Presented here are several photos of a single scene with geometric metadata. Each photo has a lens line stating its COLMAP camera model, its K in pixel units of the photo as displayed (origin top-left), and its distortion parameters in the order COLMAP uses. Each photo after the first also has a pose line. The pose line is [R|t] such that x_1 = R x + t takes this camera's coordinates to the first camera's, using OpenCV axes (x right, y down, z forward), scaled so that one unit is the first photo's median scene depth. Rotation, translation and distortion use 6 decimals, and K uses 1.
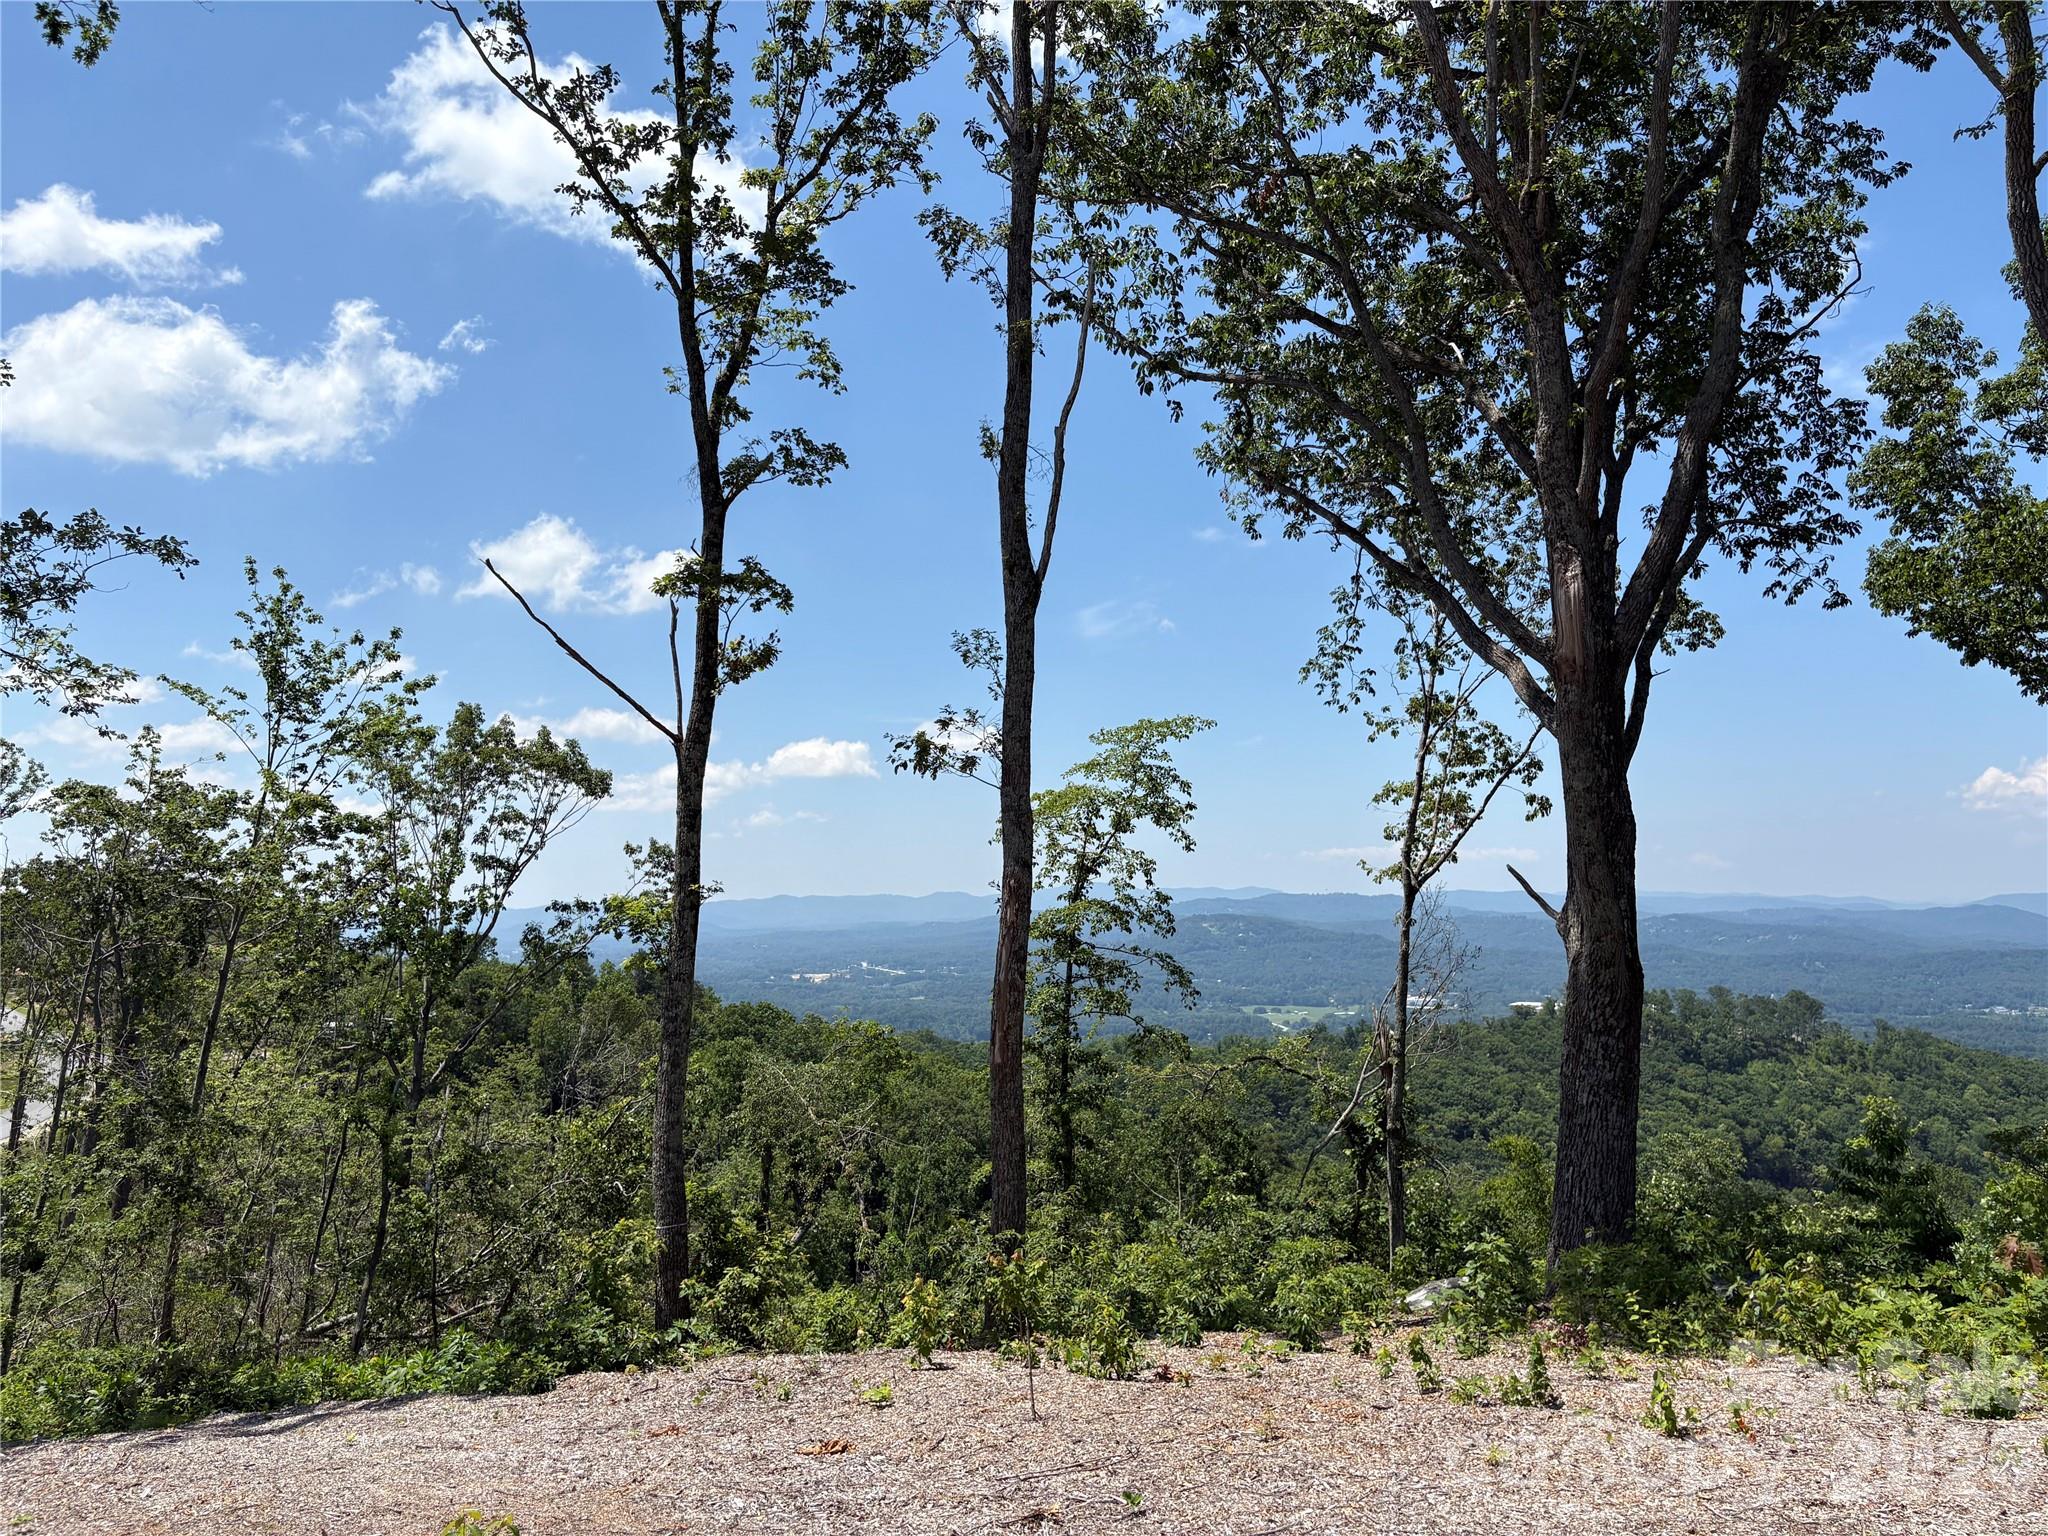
lens RADIAL K [[1543.6, 0, 1020.2], [0, 1543.6, 768.0], [0, 0, 1]] dist [0.052108, -0.053789]
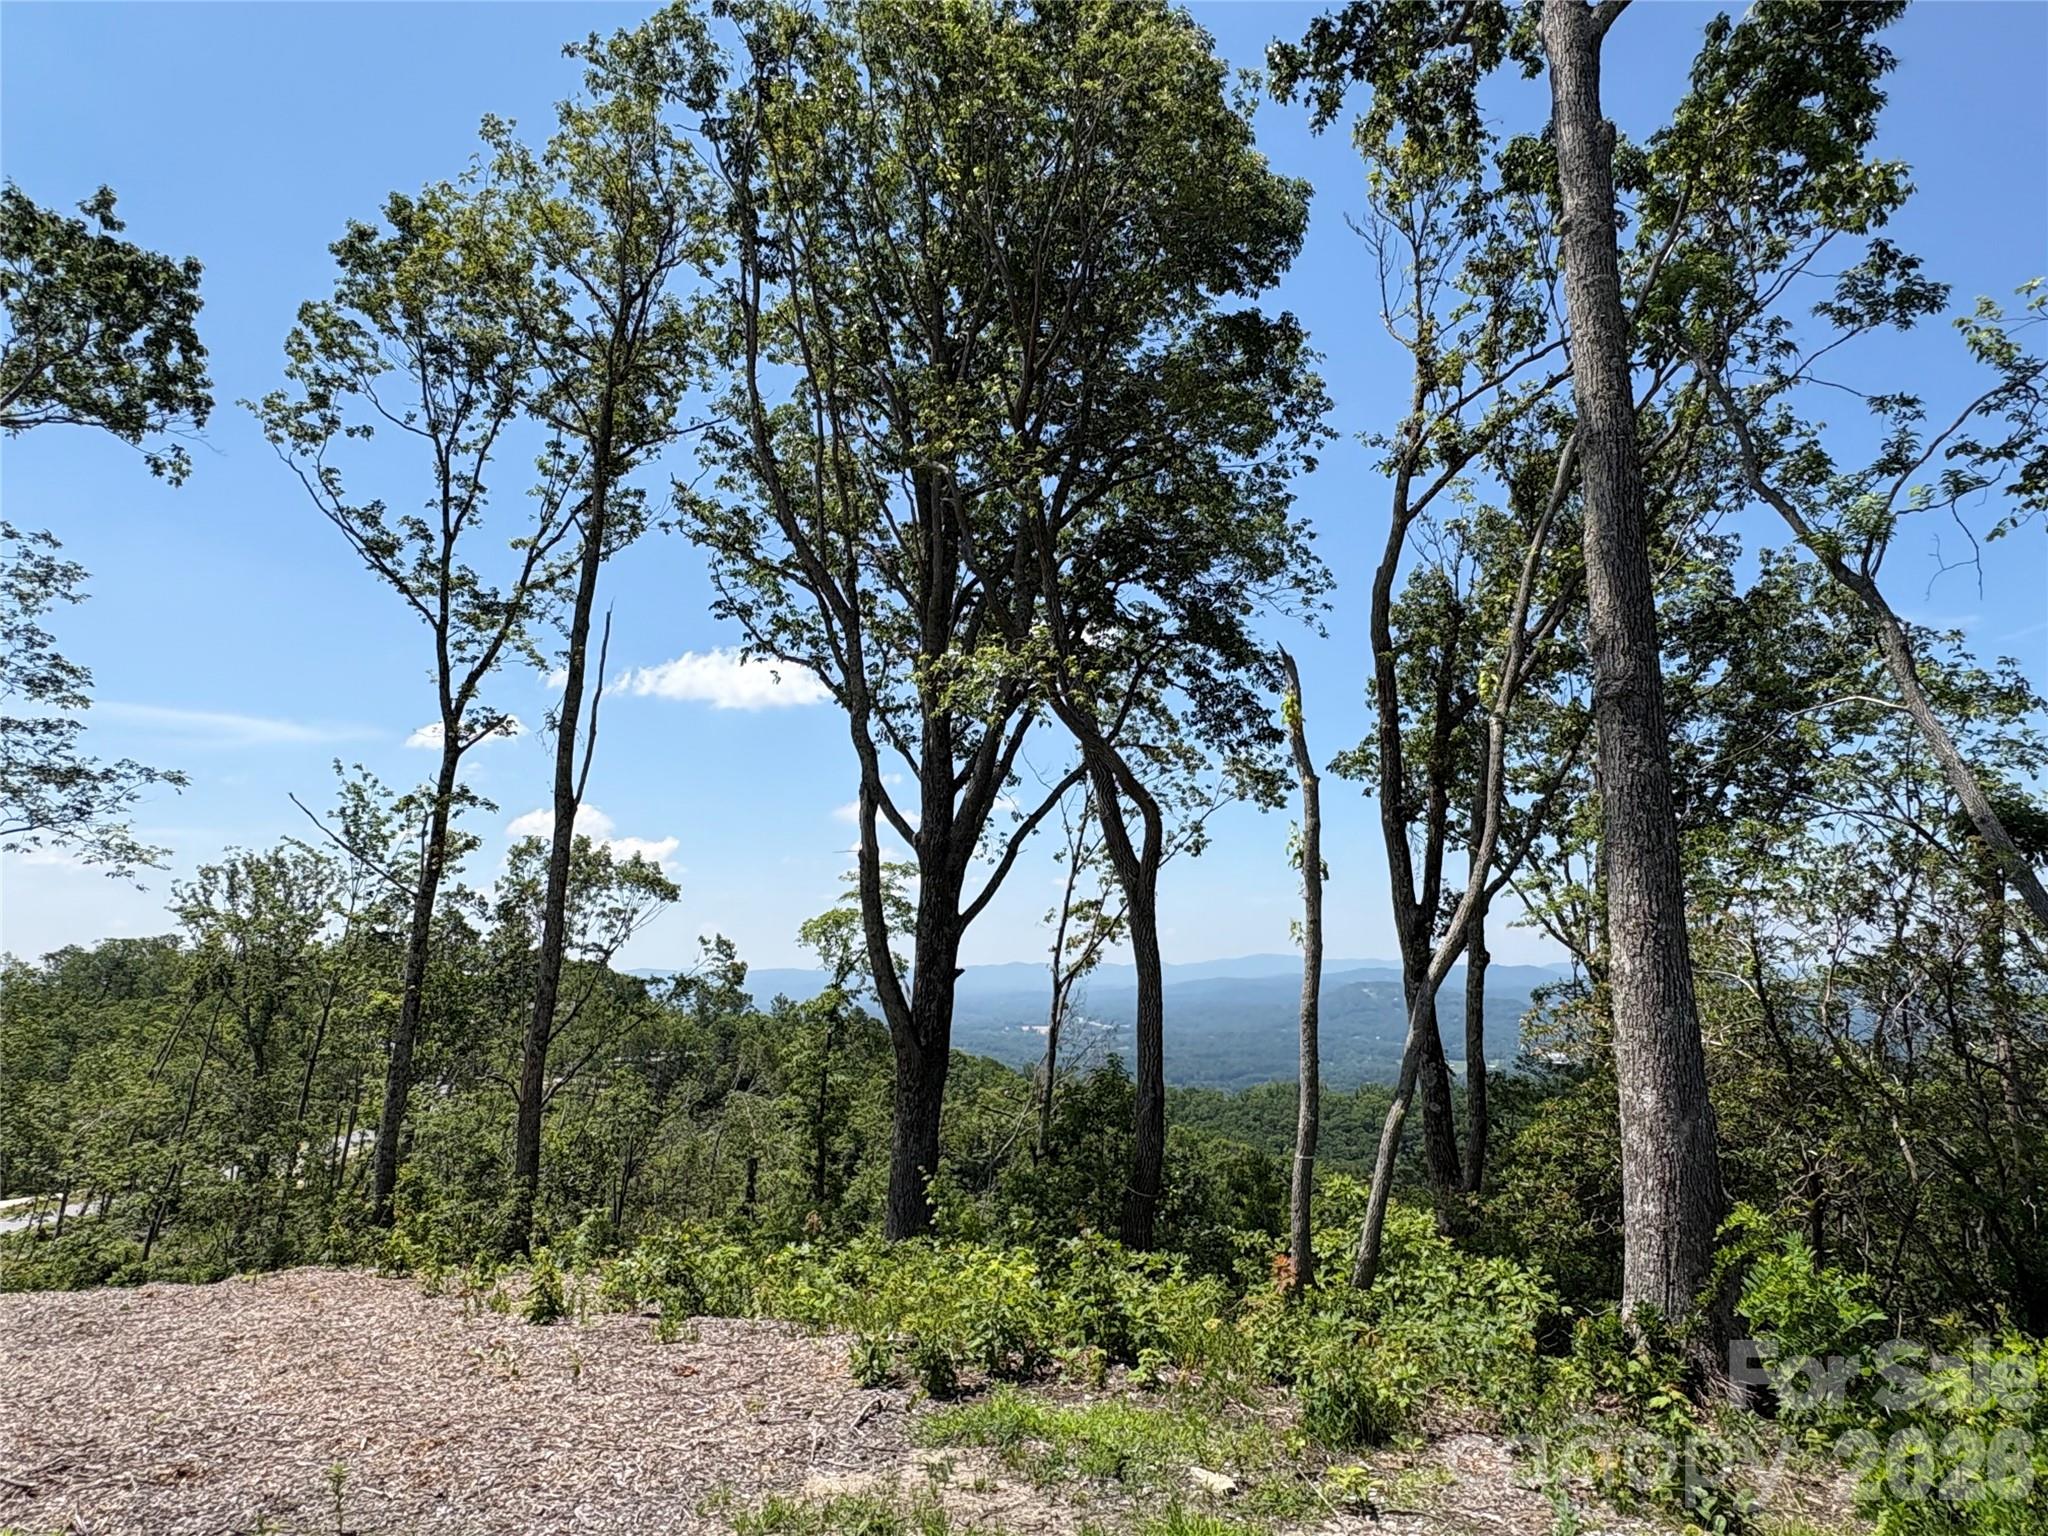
lens RADIAL K [[1255.4, 0, 1036.4], [0, 1255.4, 776.7], [0, 0, 1]] dist [-0.004642, 0.006849]
pose [[0.989078, -0.012911, -0.146829, 0.451992], [0.003610, 0.997980, -0.063433, -0.041558], [0.147351, 0.062210, 0.987126, -0.163833]]
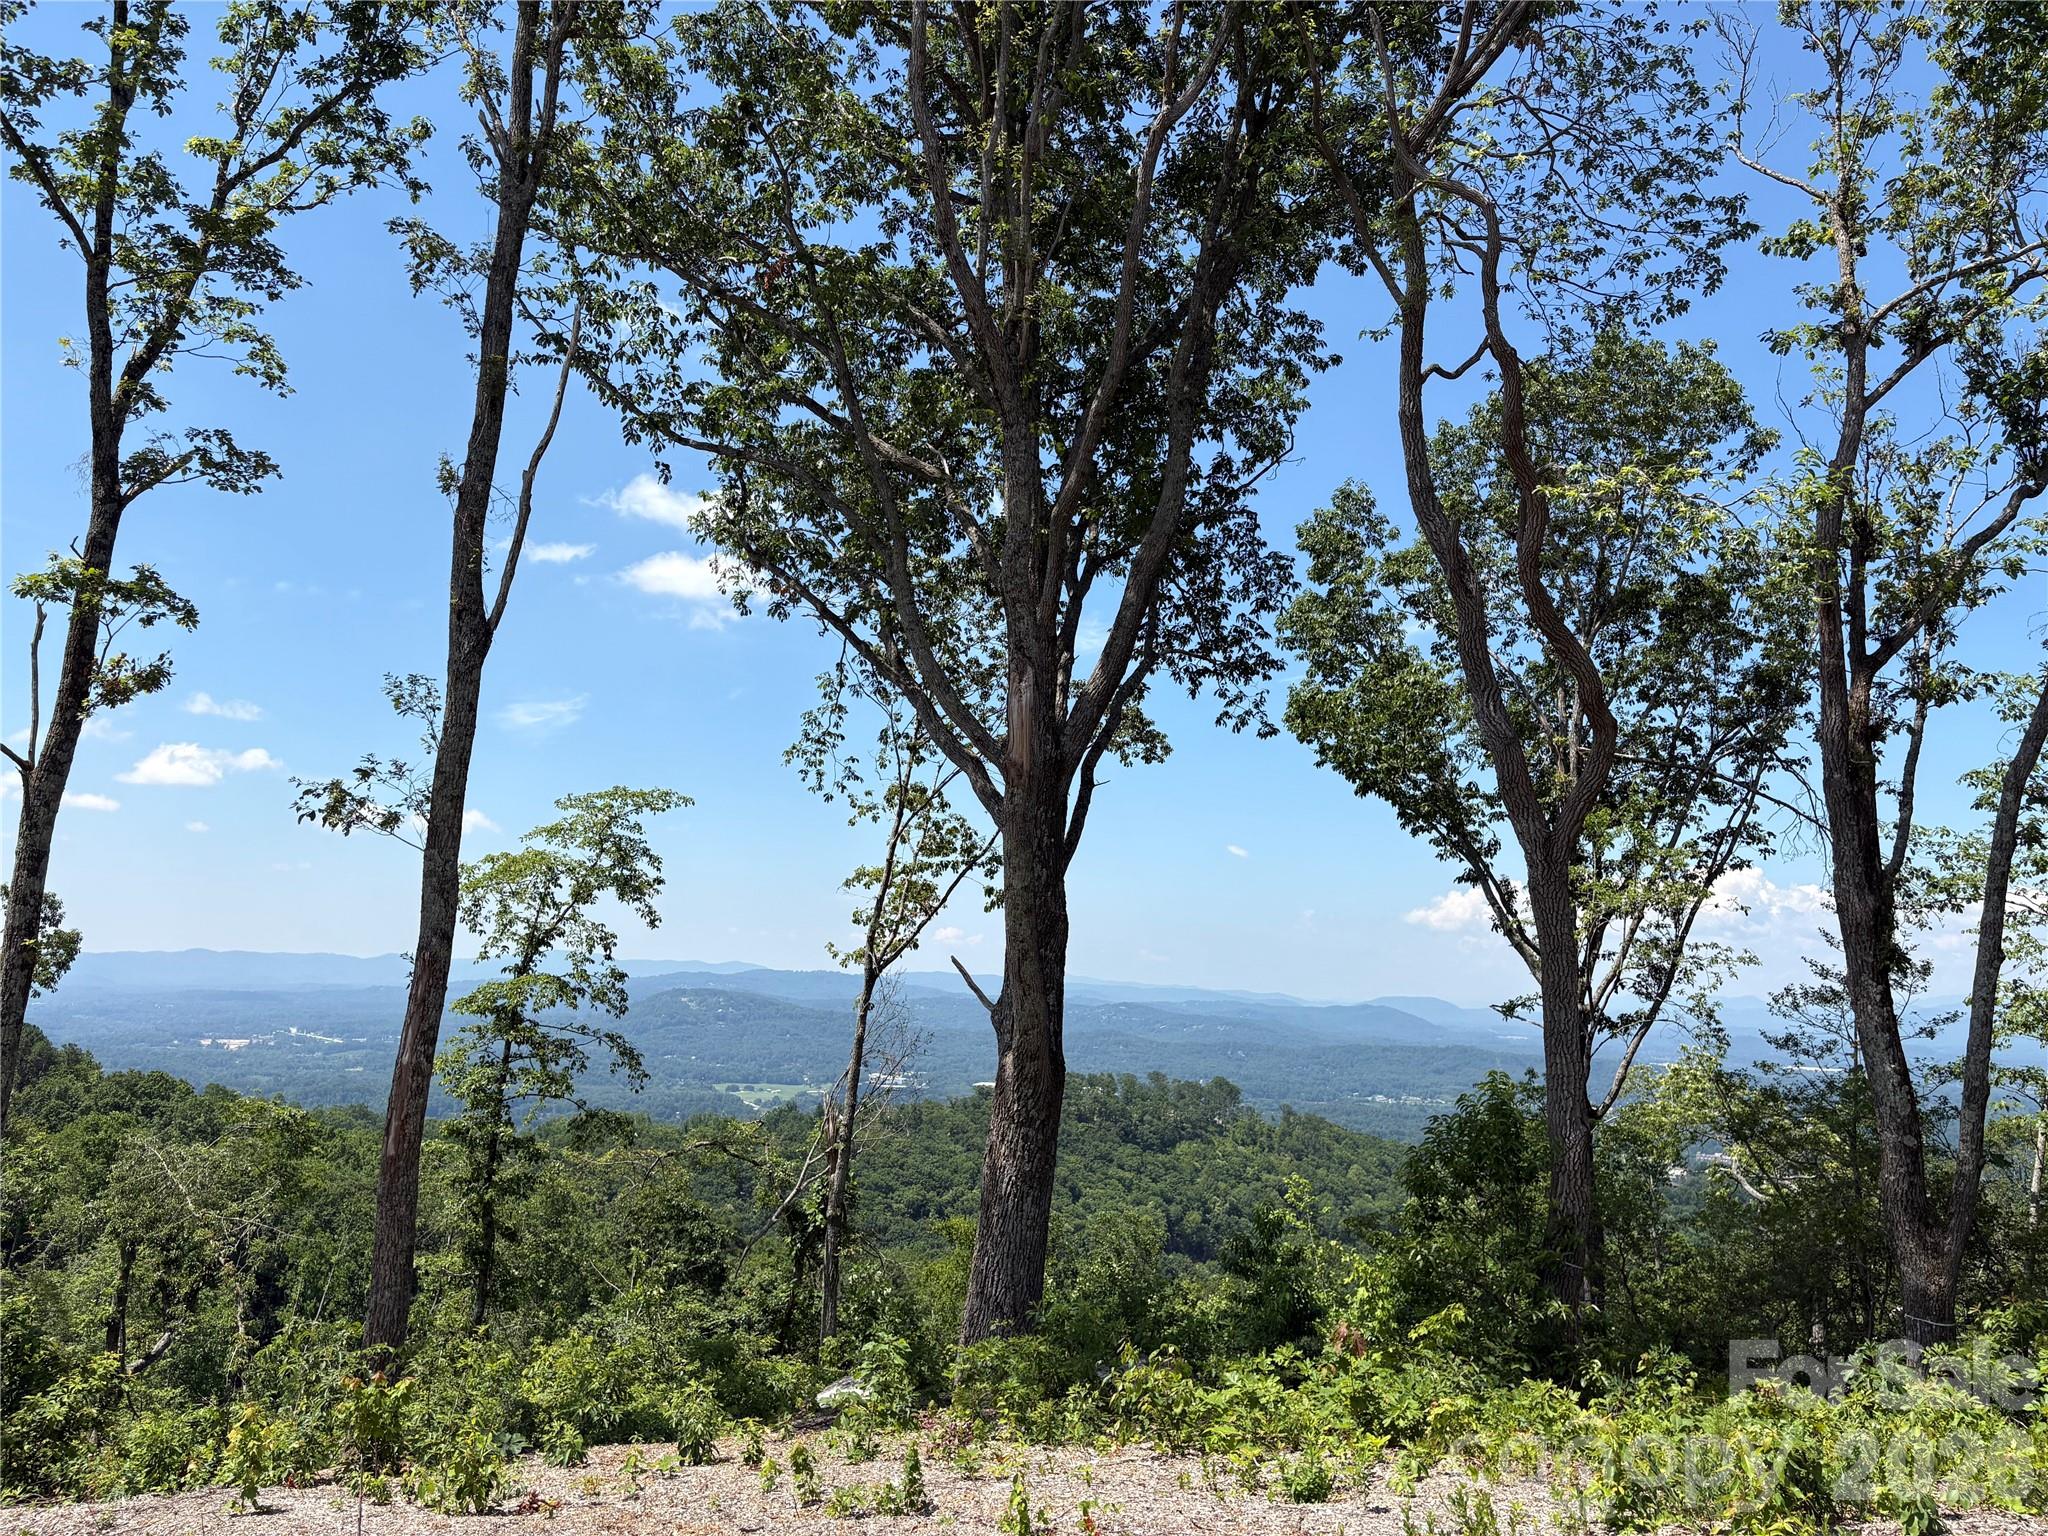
lens RADIAL K [[1543.6, 0, 1026.9], [0, 1543.6, 767.8], [0, 0, 1]] dist [0.052108, -0.053789]
pose [[0.944180, 0.084787, 0.318331, 0.016928], [-0.069238, 0.995802, -0.059869, -0.003108], [-0.322071, 0.034486, 0.946087, 0.008595]]
